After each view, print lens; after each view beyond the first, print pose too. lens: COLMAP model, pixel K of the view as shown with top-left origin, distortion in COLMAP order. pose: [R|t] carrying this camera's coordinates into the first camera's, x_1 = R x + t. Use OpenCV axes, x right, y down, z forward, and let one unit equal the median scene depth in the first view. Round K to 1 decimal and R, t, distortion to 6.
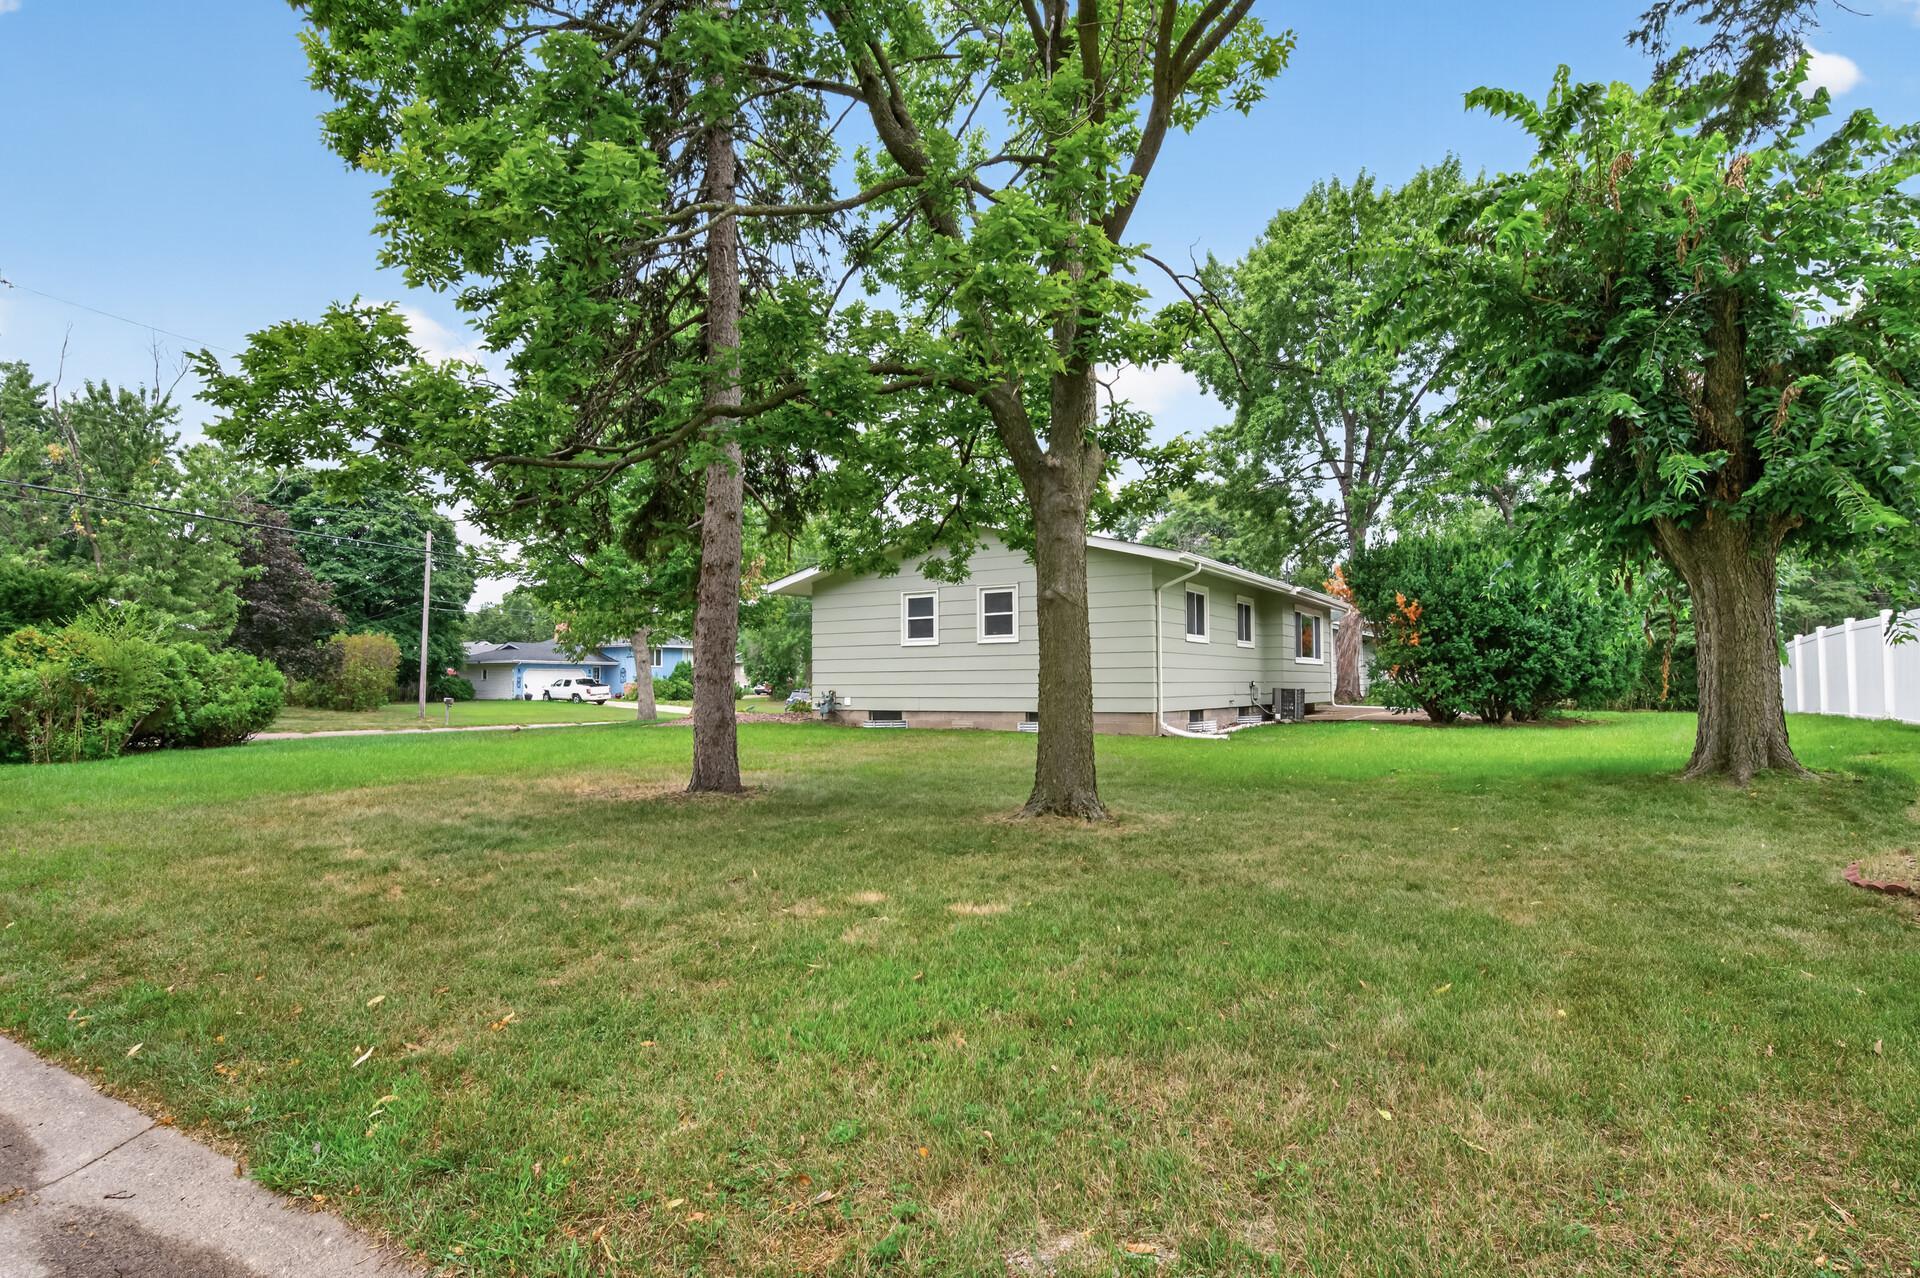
lens RADIAL K [[794.2, 0, 960.0], [0, 794.2, 639.0], [0, 0, 1]] dist [-0.000487, -0.000275]
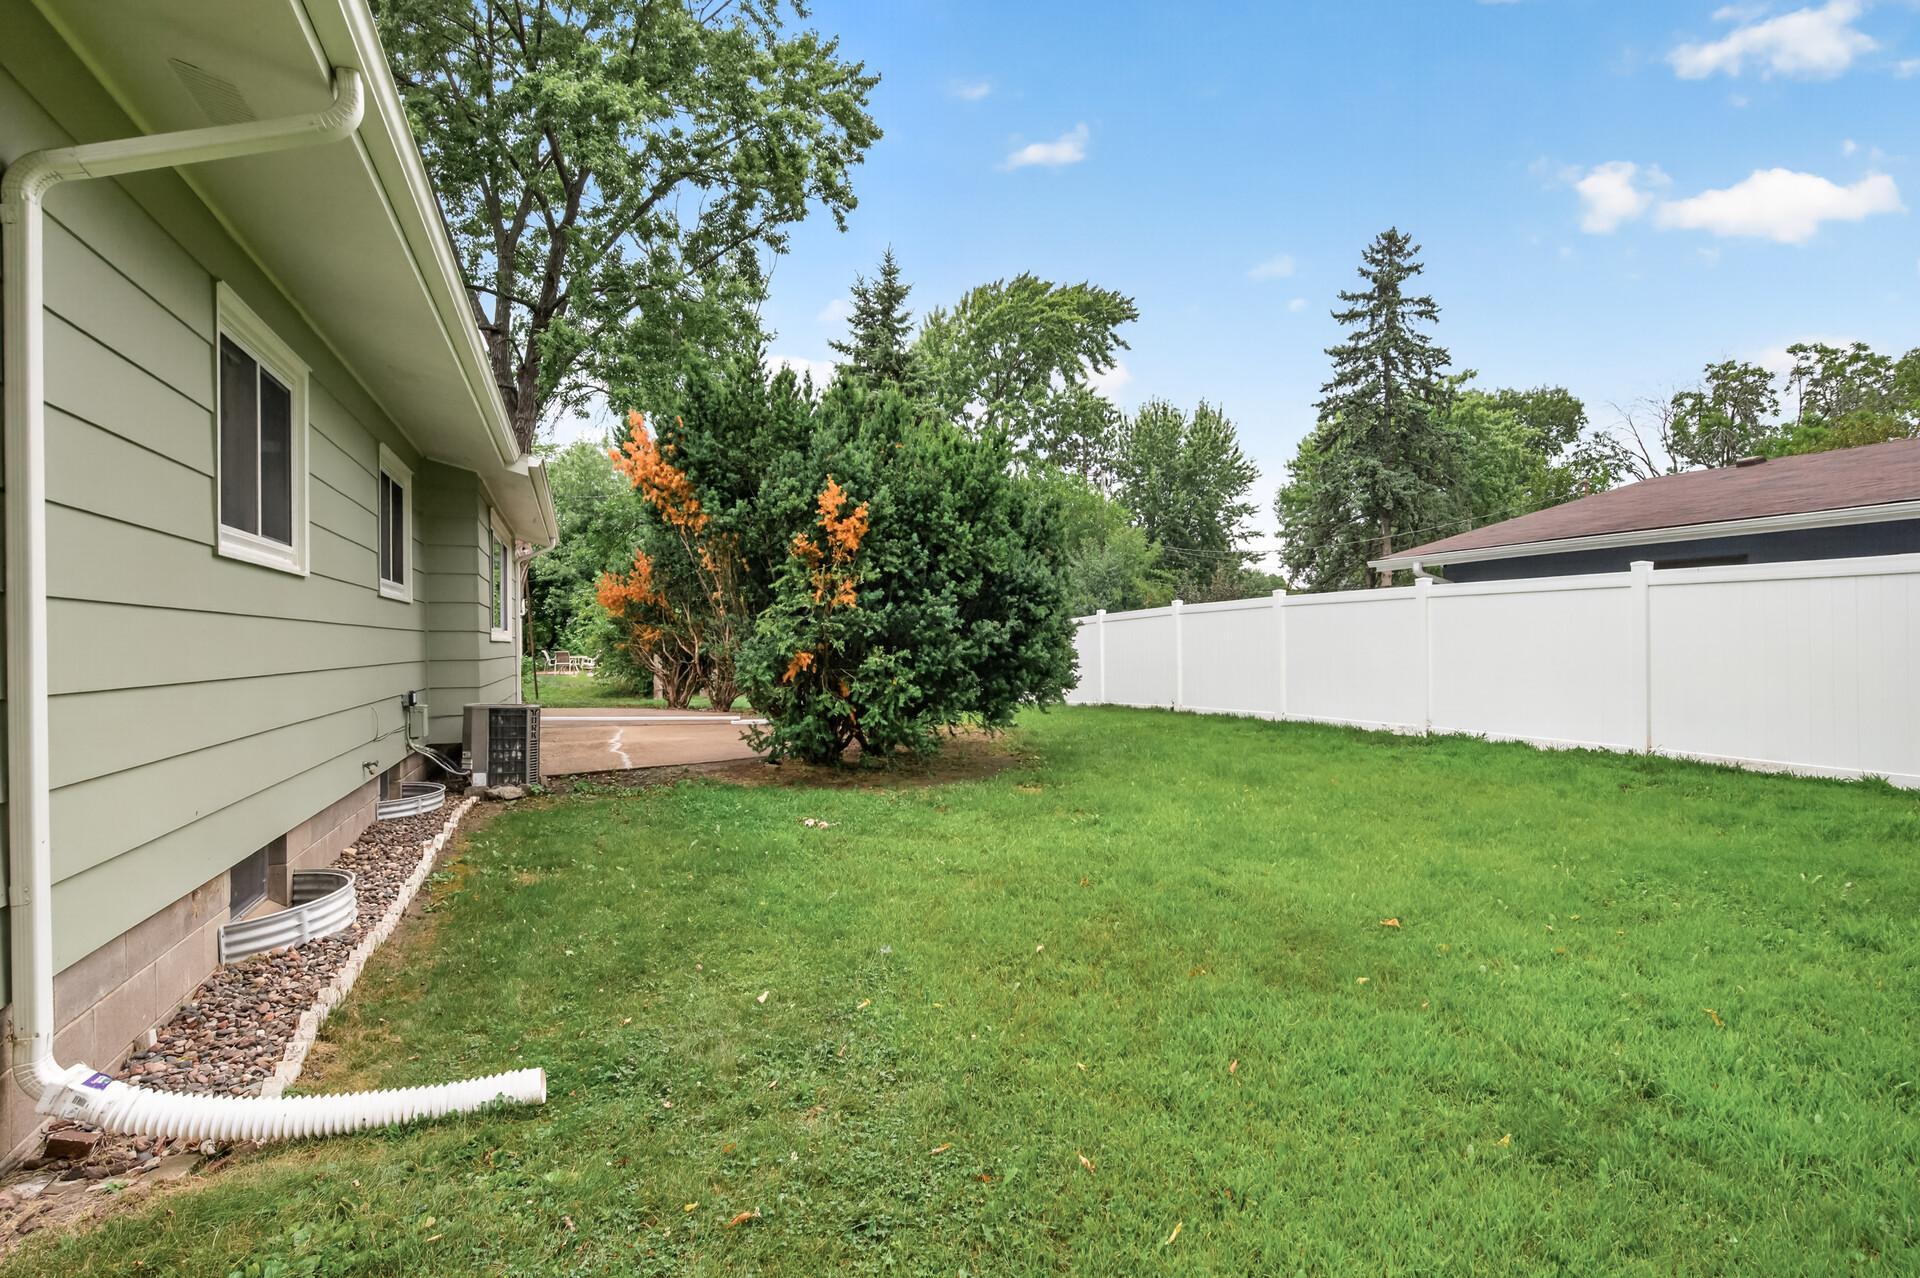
lens RADIAL K [[921.0, 0, 959.5], [0, 921.0, 643.1], [0, 0, 1]] dist [0.000149, -0.000067]
pose [[0.543657, 0.000922, 0.839307, 0.175442], [-0.037091, 0.999049, 0.022928, 0.013246], [-0.838487, -0.043596, 0.543174, 0.661021]]
